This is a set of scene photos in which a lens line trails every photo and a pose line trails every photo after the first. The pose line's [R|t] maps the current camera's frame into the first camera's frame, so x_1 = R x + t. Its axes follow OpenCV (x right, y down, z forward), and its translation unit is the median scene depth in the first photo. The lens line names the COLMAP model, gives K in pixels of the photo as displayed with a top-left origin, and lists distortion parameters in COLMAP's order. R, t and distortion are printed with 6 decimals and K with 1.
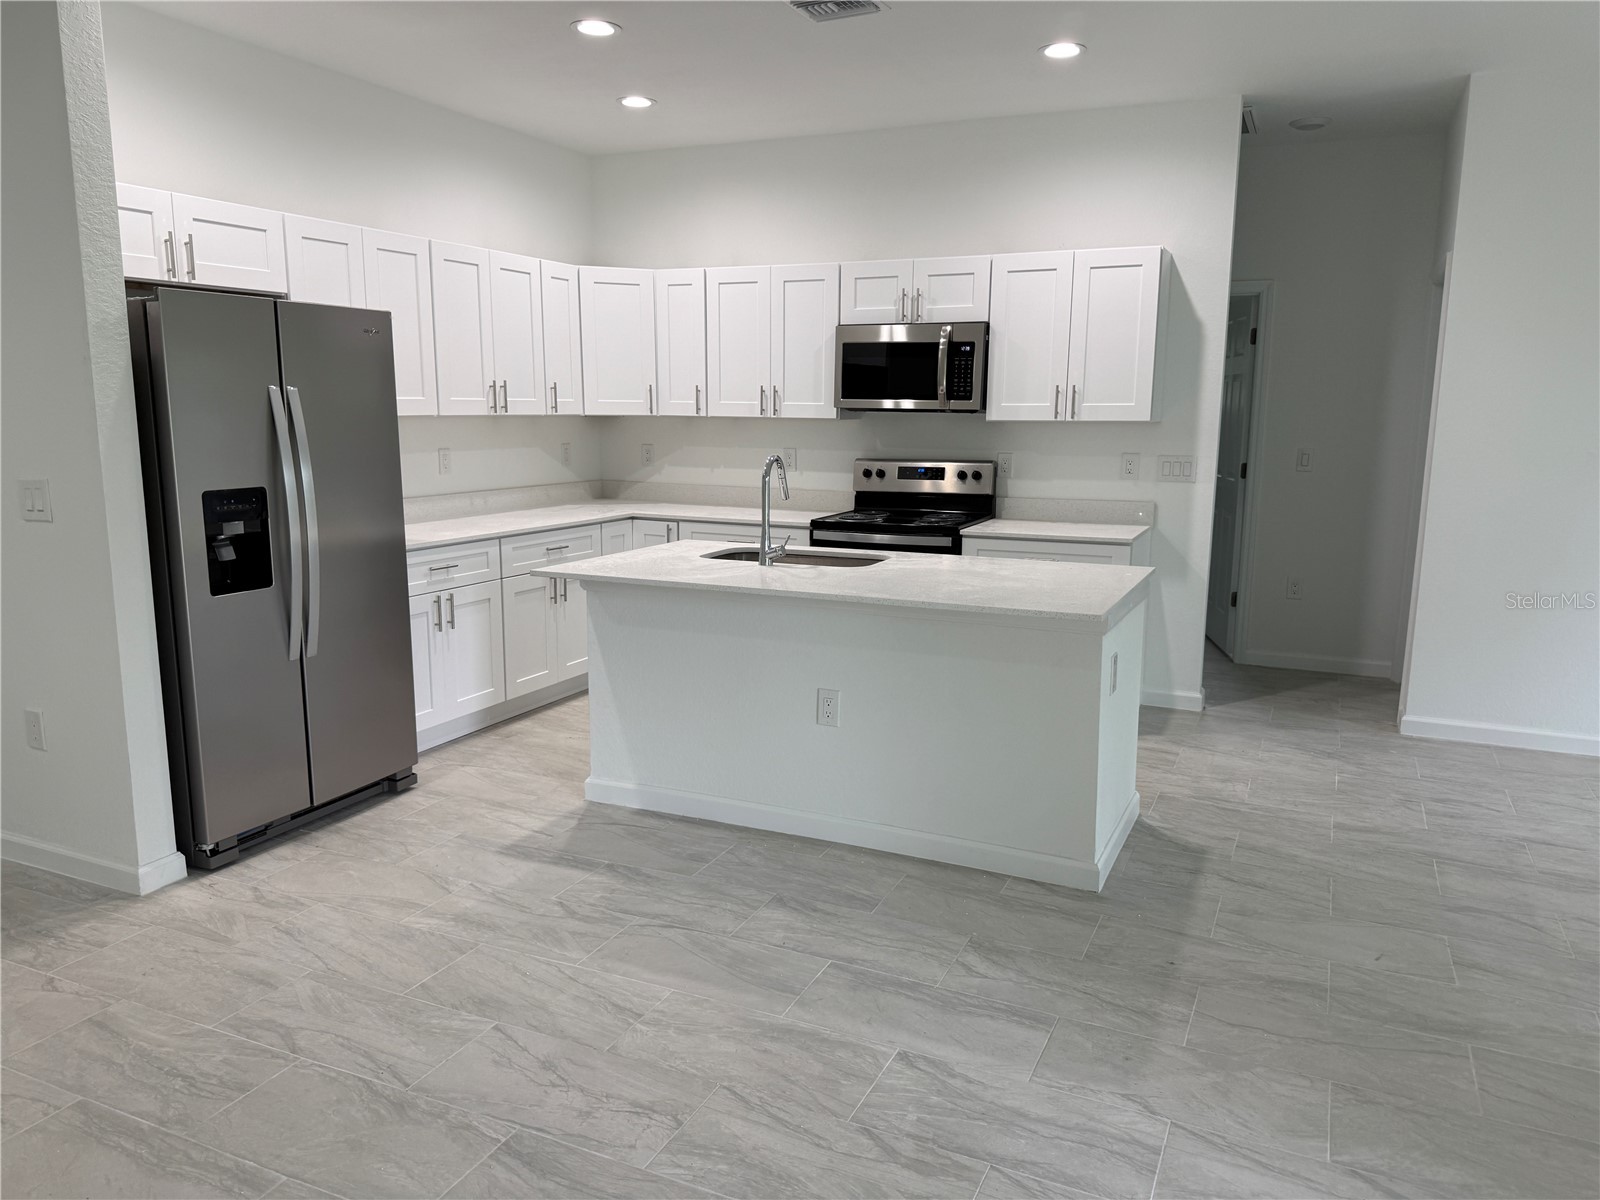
lens RADIAL K [[1121.3, 0, 818.0], [0, 1121.3, 598.2], [0, 0, 1]] dist [0.092853, -0.165679]
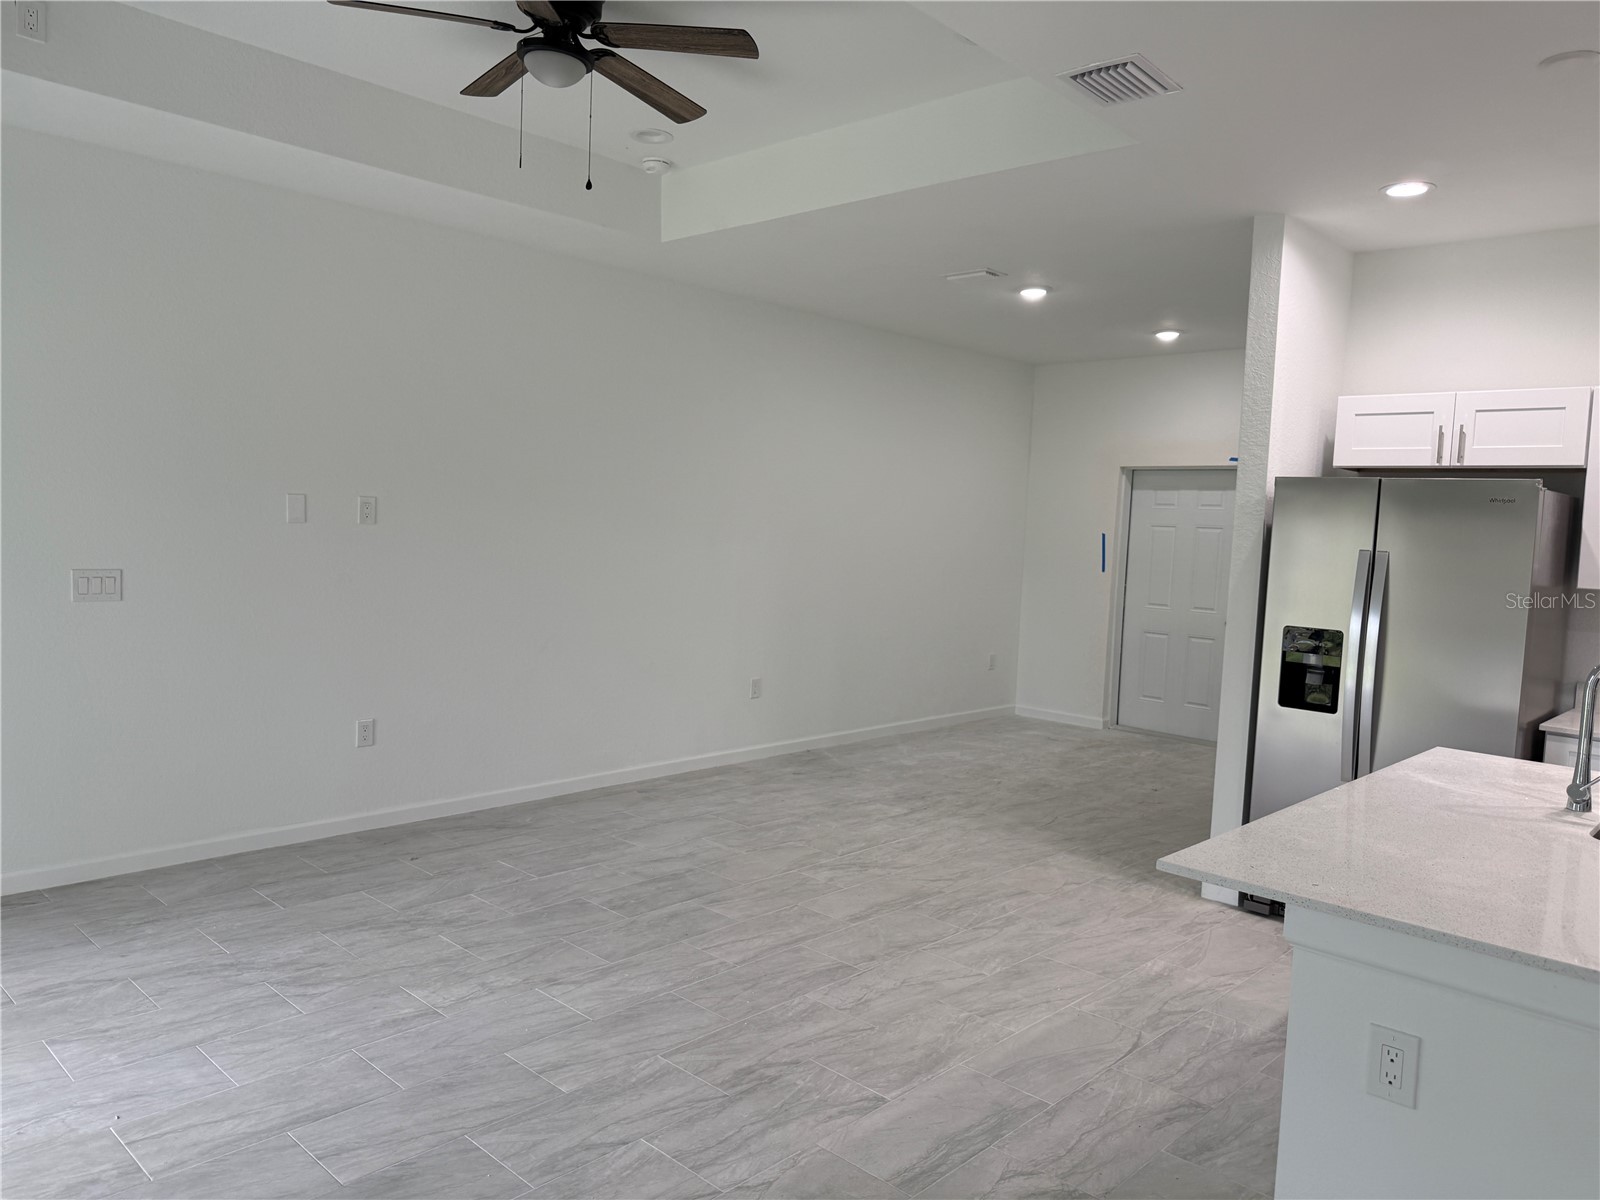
lens RADIAL K [[1128.5, 0, 803.3], [0, 1128.5, 607.7], [0, 0, 1]] dist [0.156388, -0.281542]
pose [[-0.321586, 0.051864, -0.945459, 0.876232], [-0.206316, 0.970670, 0.123423, -0.159293], [0.924130, 0.234755, -0.301454, 0.856270]]
